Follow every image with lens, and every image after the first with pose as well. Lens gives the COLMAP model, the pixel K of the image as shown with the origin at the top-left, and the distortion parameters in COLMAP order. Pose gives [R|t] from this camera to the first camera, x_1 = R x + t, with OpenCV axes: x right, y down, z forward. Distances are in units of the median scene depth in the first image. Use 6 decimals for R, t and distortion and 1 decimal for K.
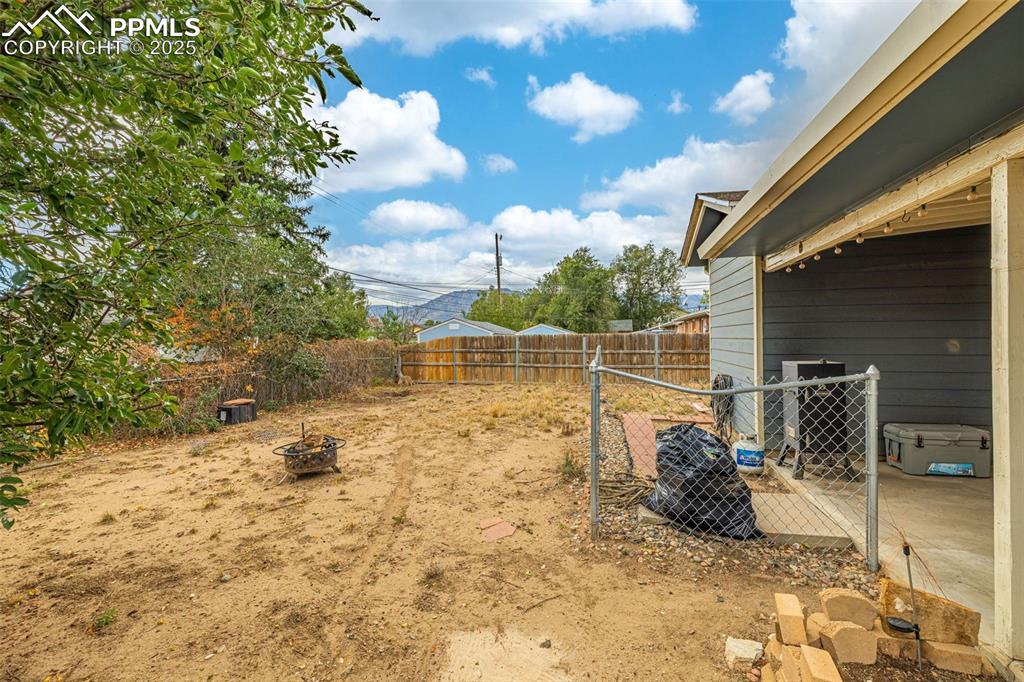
lens RADIAL K [[445.6, 0, 529.0], [0, 445.6, 338.9], [0, 0, 1]] dist [0.014682, 0.000347]
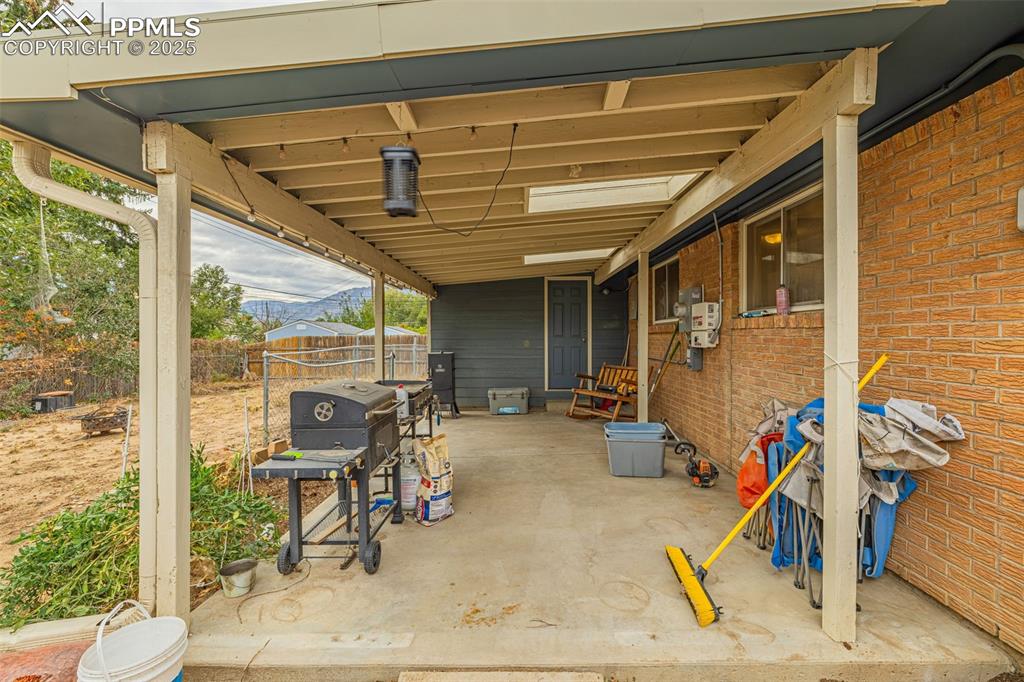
lens RADIAL K [[445.6, 0, 529.0], [0, 445.6, 338.9], [0, 0, 1]] dist [0.014682, 0.000347]
pose [[0.978821, 0.004289, 0.204672, 0.251728], [-0.004383, 0.999990, 0.000006, -0.001830], [-0.204670, -0.000903, 0.978831, -0.317010]]
